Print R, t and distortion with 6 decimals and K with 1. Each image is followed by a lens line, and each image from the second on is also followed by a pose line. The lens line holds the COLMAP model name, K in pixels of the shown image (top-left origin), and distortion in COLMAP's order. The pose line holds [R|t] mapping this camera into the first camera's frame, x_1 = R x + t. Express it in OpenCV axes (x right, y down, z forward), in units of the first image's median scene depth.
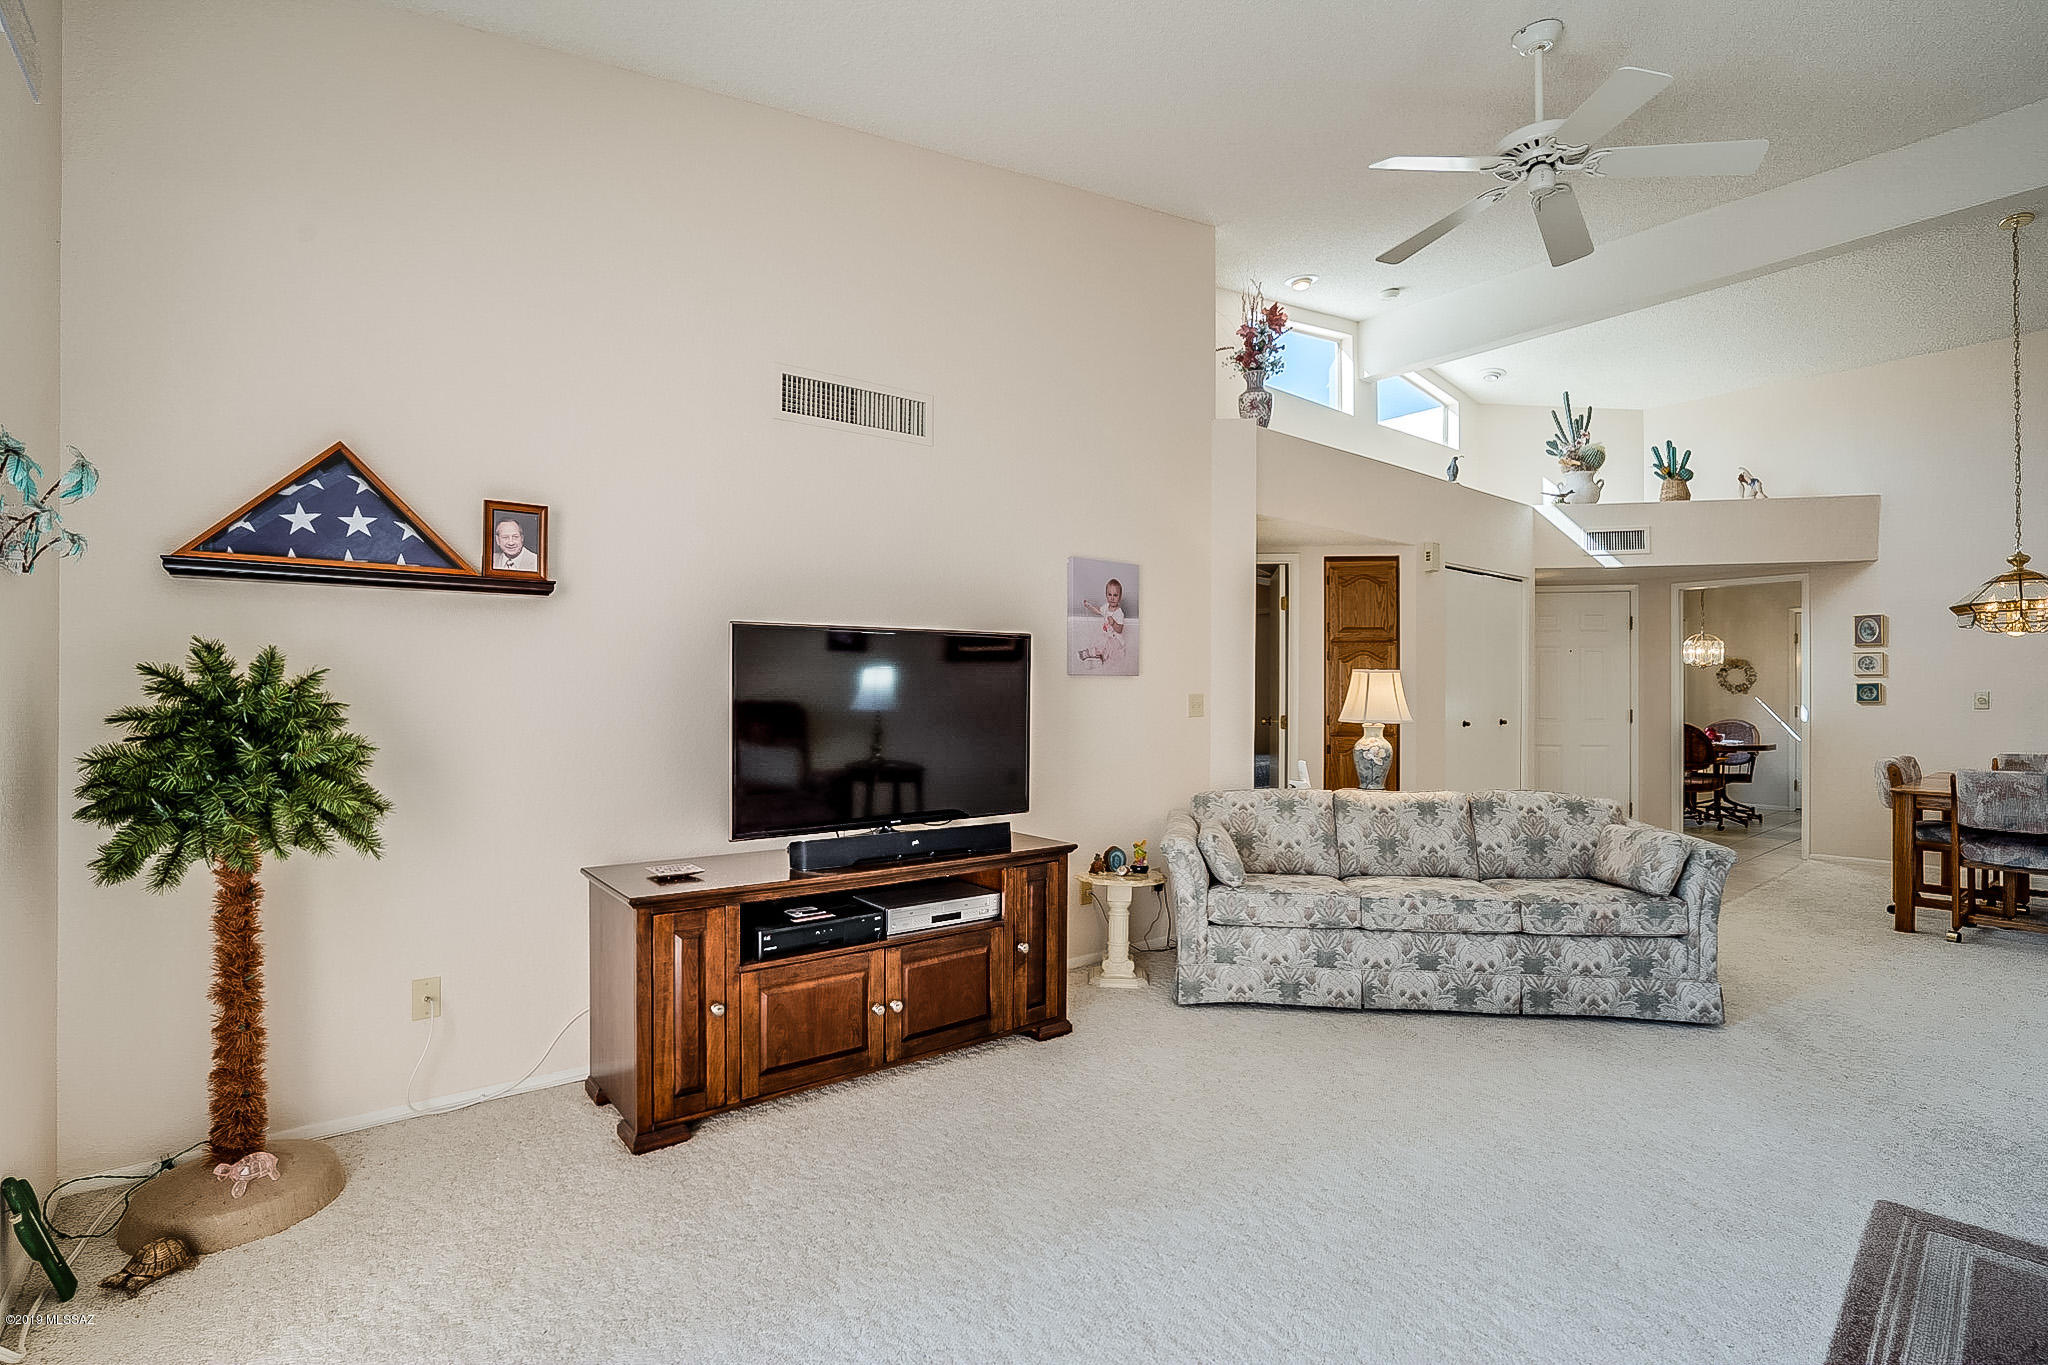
lens RADIAL K [[961.2, 0, 1011.5], [0, 961.2, 689.9], [0, 0, 1]] dist [-0.064584, 0.026923]
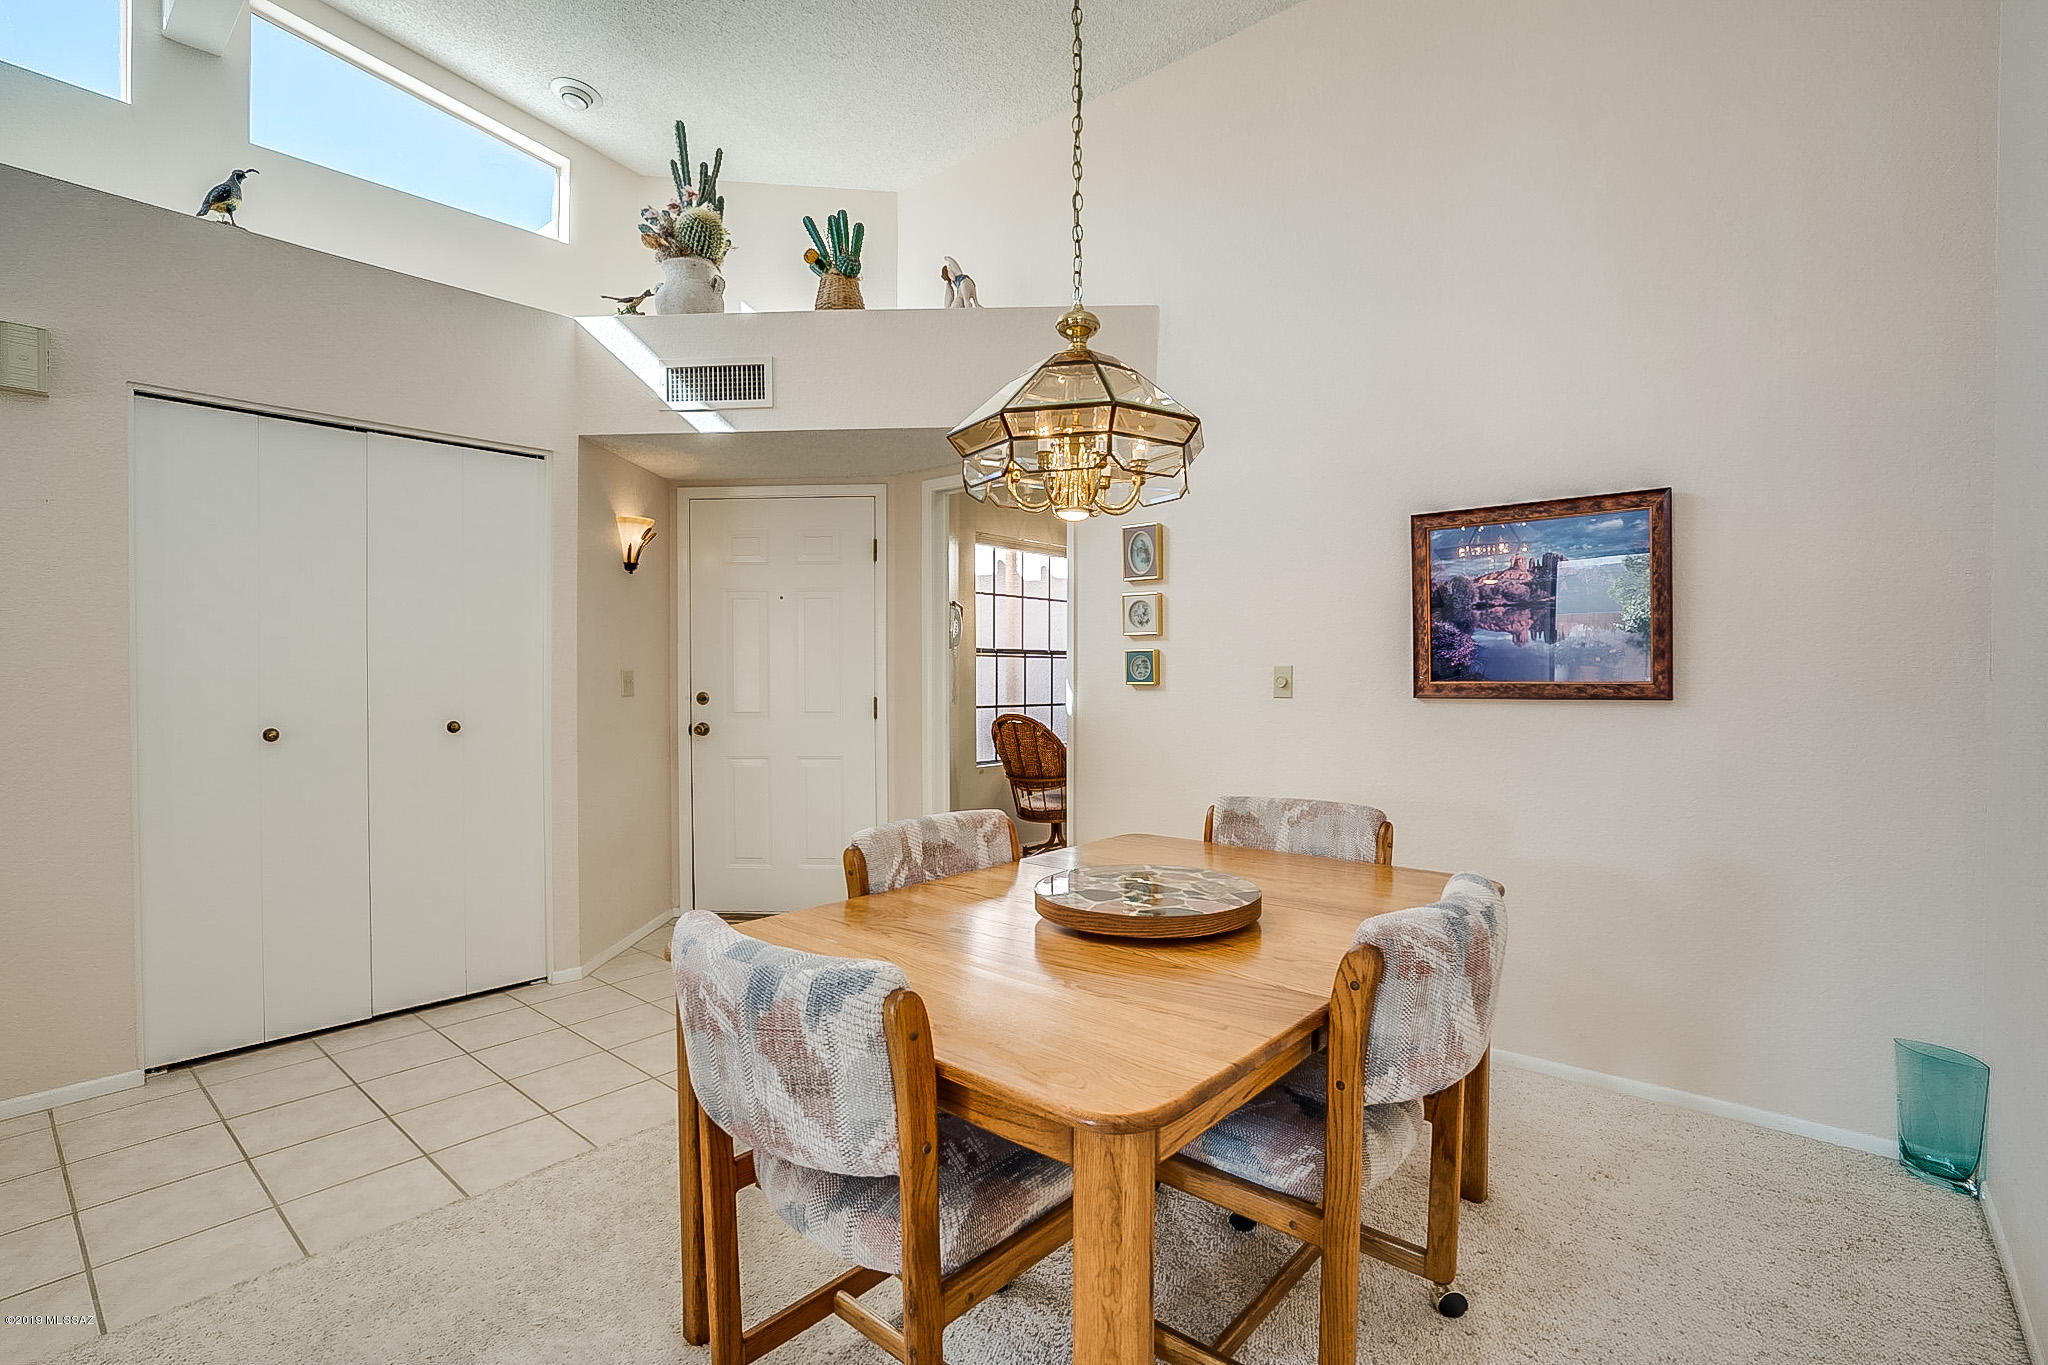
lens RADIAL K [[961.2, 0, 1011.5], [0, 961.2, 689.9], [0, 0, 1]] dist [-0.064584, 0.026923]
pose [[0.983507, -0.008231, 0.180682, 0.748496], [0.003448, 0.999636, 0.026768, 0.000942], [-0.180836, -0.025703, 0.983177, 0.459871]]
